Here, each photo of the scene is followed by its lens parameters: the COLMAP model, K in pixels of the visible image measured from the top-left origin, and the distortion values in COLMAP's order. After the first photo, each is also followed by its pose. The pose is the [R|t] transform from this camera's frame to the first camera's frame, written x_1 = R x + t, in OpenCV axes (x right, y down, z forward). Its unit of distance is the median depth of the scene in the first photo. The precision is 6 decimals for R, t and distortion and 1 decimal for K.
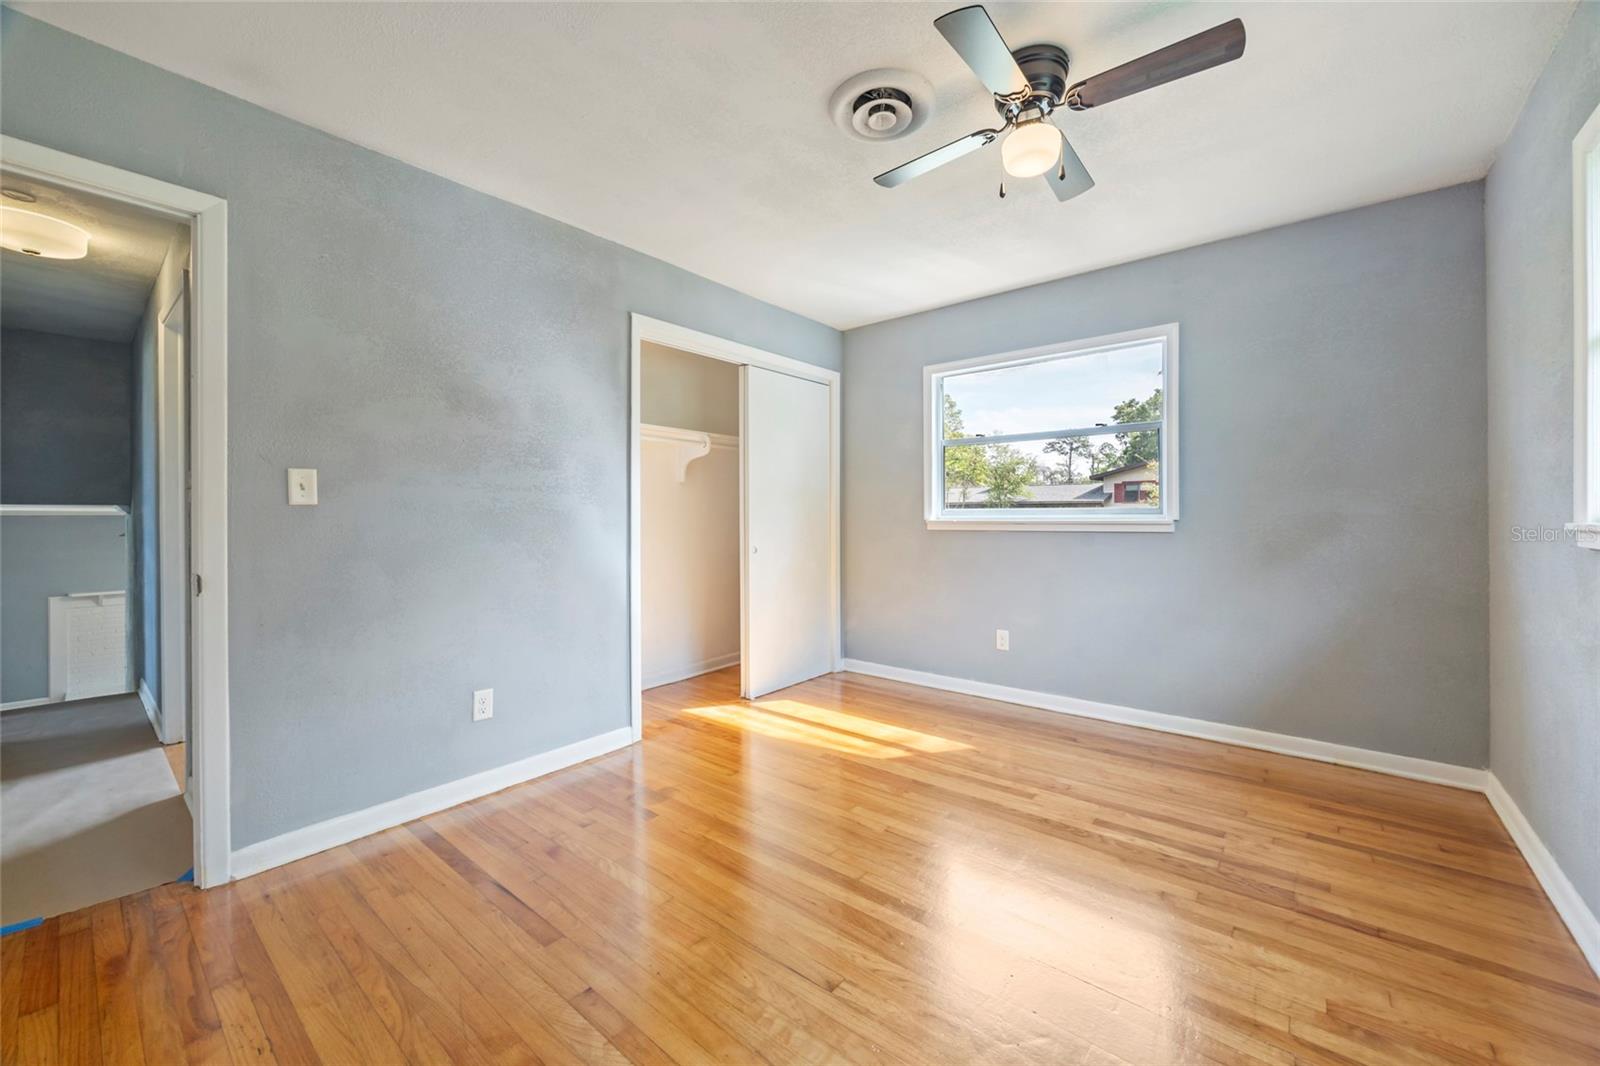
lens RADIAL K [[617.9, 0, 806.0], [0, 617.9, 514.3], [0, 0, 1]] dist [0.000044, 0.000449]
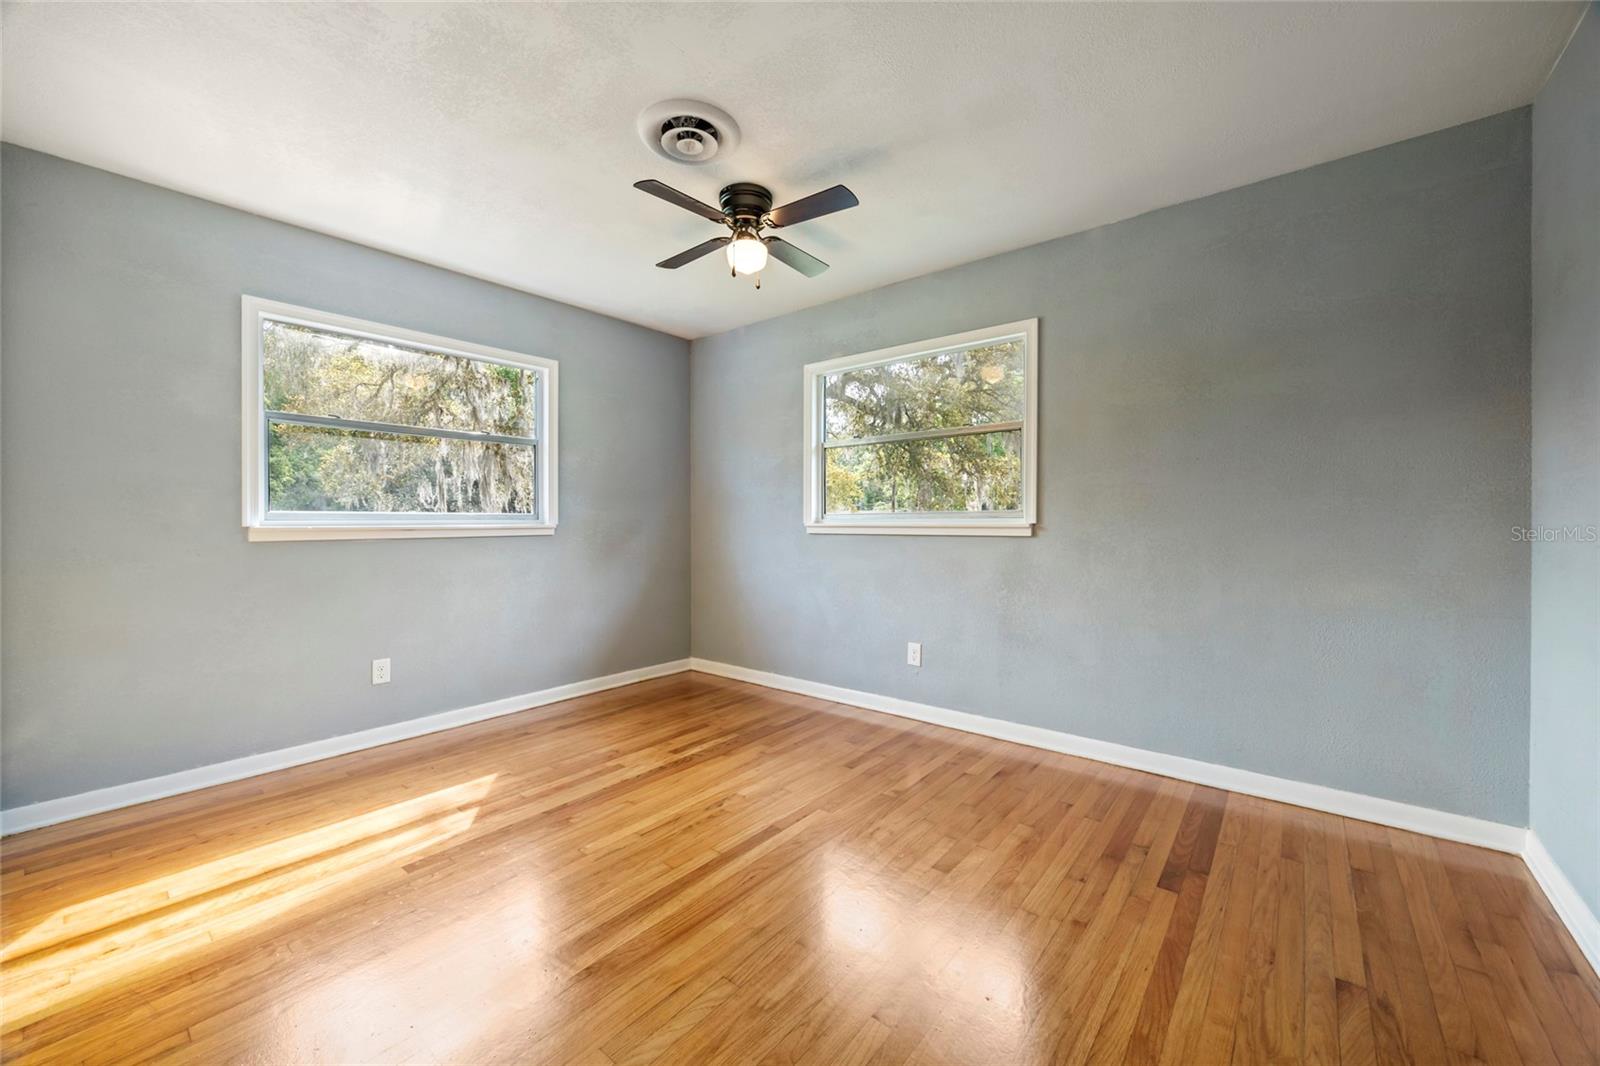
lens RADIAL K [[617.9, 0, 806.0], [0, 617.9, 514.3], [0, 0, 1]] dist [0.000044, 0.000449]
pose [[-0.016080, 0.015922, 0.999744, -0.681407], [-0.005121, 0.999859, -0.016006, 0.005077], [-0.999858, -0.005377, -0.015997, 0.580196]]
